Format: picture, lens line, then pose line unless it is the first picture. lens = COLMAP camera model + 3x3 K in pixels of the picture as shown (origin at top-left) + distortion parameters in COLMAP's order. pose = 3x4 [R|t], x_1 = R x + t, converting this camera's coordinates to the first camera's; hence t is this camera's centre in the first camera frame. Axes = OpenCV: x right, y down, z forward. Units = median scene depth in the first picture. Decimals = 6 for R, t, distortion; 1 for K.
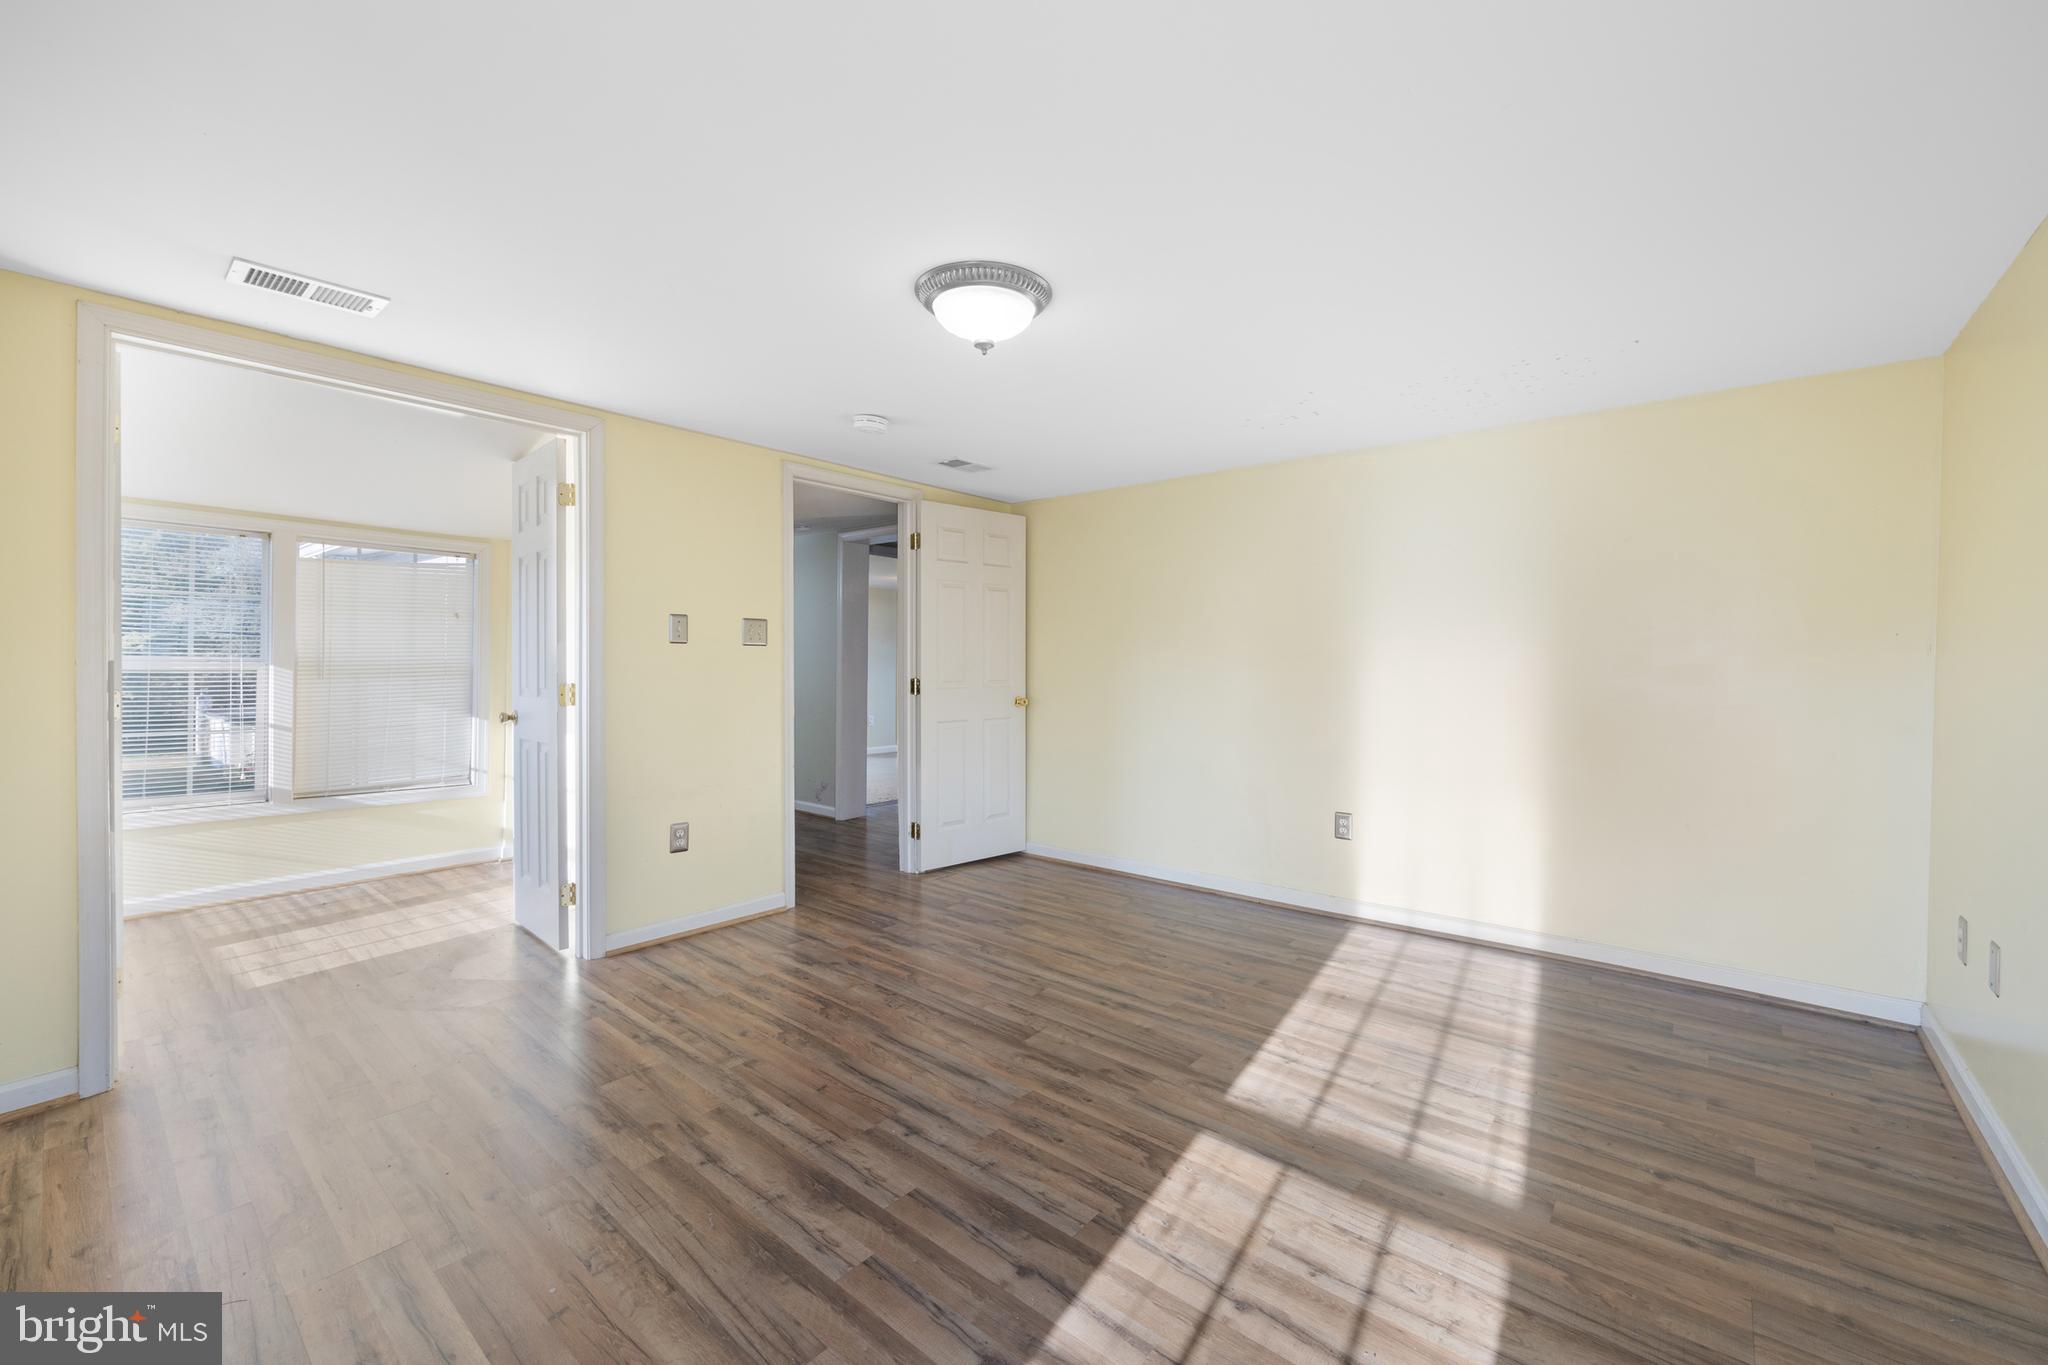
lens RADIAL K [[802.4, 0, 1015.8], [0, 802.4, 670.9], [0, 0, 1]] dist [-0.000918, 0.000170]
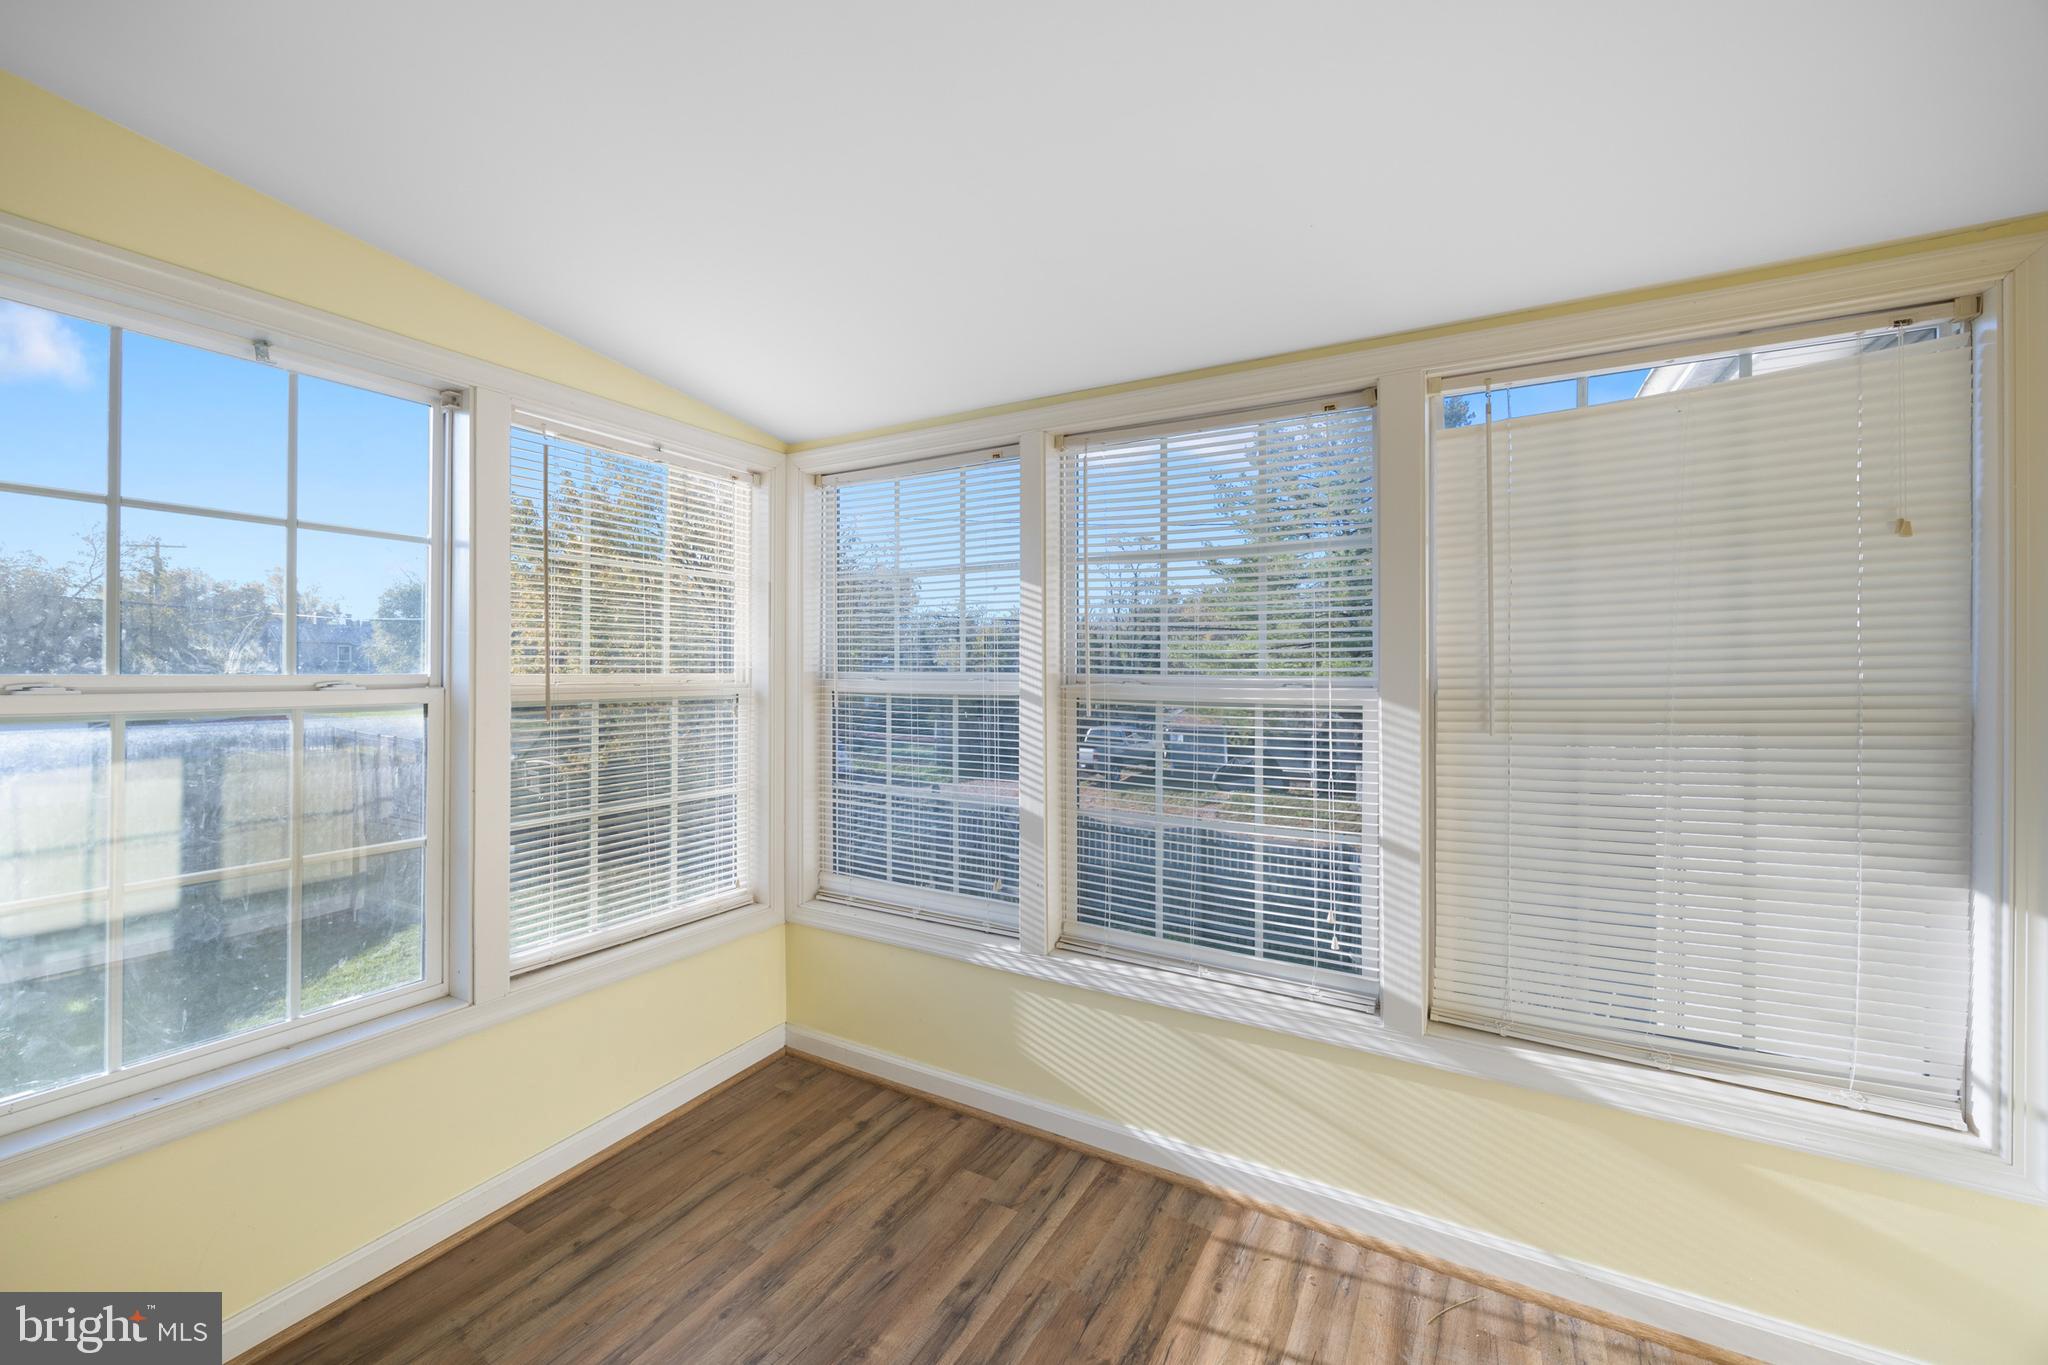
lens RADIAL K [[802.4, 0, 1019.0], [0, 802.4, 681.4], [0, 0, 1]] dist [-0.000918, 0.000170]
pose [[0.192927, -0.008456, -0.981177, -1.069105], [-0.005333, 0.999939, -0.009667, -0.017534], [0.981199, 0.007097, 0.192870, 1.418043]]
